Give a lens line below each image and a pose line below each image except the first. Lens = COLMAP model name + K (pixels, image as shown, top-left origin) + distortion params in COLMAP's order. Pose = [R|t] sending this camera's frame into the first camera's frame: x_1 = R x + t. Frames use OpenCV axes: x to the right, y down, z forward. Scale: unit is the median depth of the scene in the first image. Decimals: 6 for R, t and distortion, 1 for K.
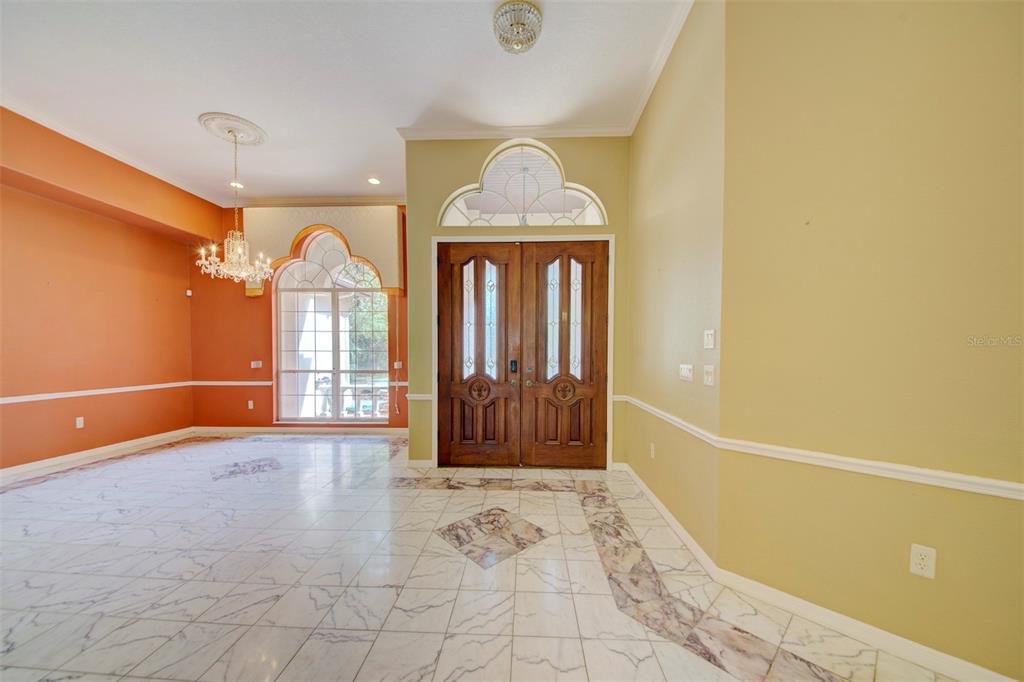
lens RADIAL K [[368.4, 0, 509.8], [0, 368.4, 364.7], [0, 0, 1]] dist [0.002434, 0.000095]
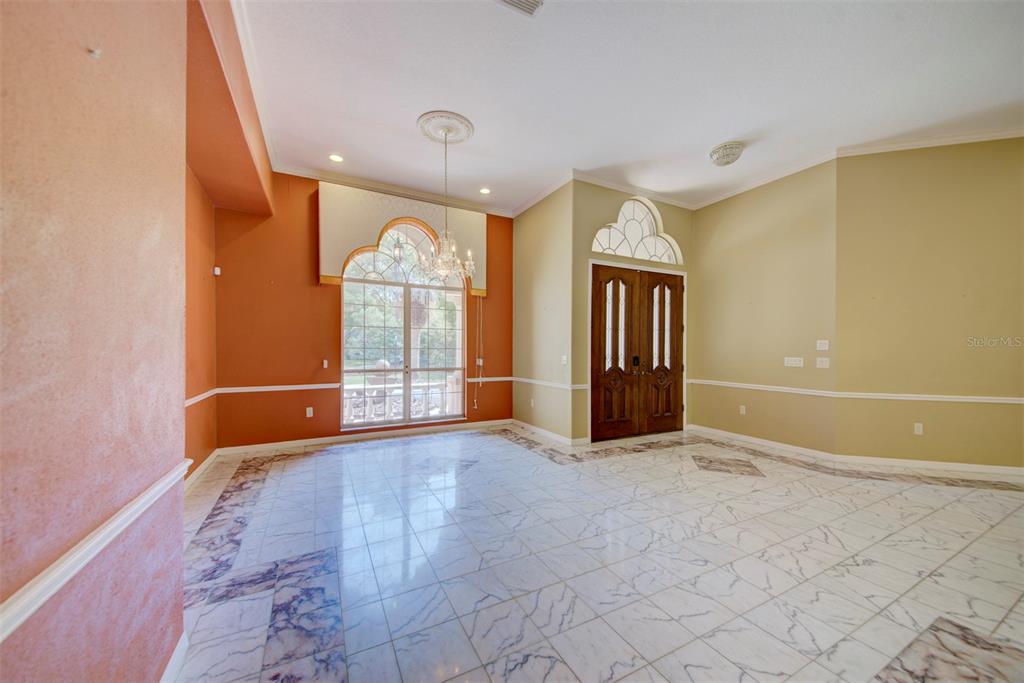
lens RADIAL K [[380.8, 0, 515.5], [0, 380.8, 351.2], [0, 0, 1]] dist [0.010642, -0.000500]
pose [[0.863008, -0.000627, 0.505191, -1.080074], [0.013695, 0.999661, -0.022156, -0.006154], [-0.505005, 0.026039, 0.862723, 0.014425]]
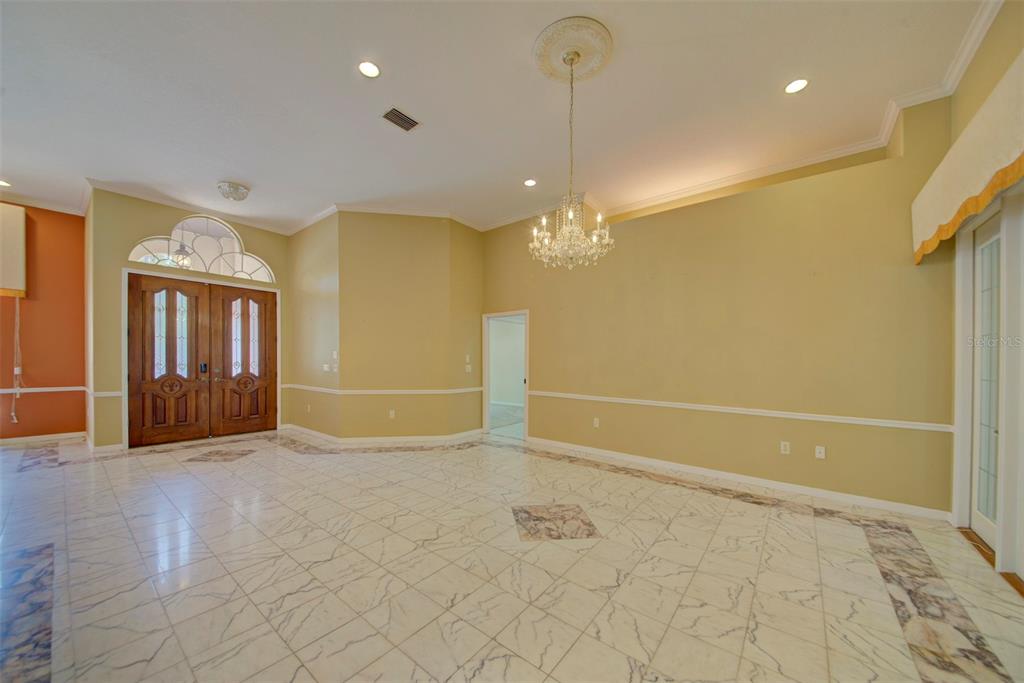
lens RADIAL K [[368.4, 0, 509.8], [0, 368.4, 365.2], [0, 0, 1]] dist [0.002434, 0.000095]
pose [[0.602711, -0.006348, 0.797934, -0.421731], [0.028581, 0.999498, -0.013636, 0.046816], [-0.797447, 0.031024, 0.602590, -0.828096]]
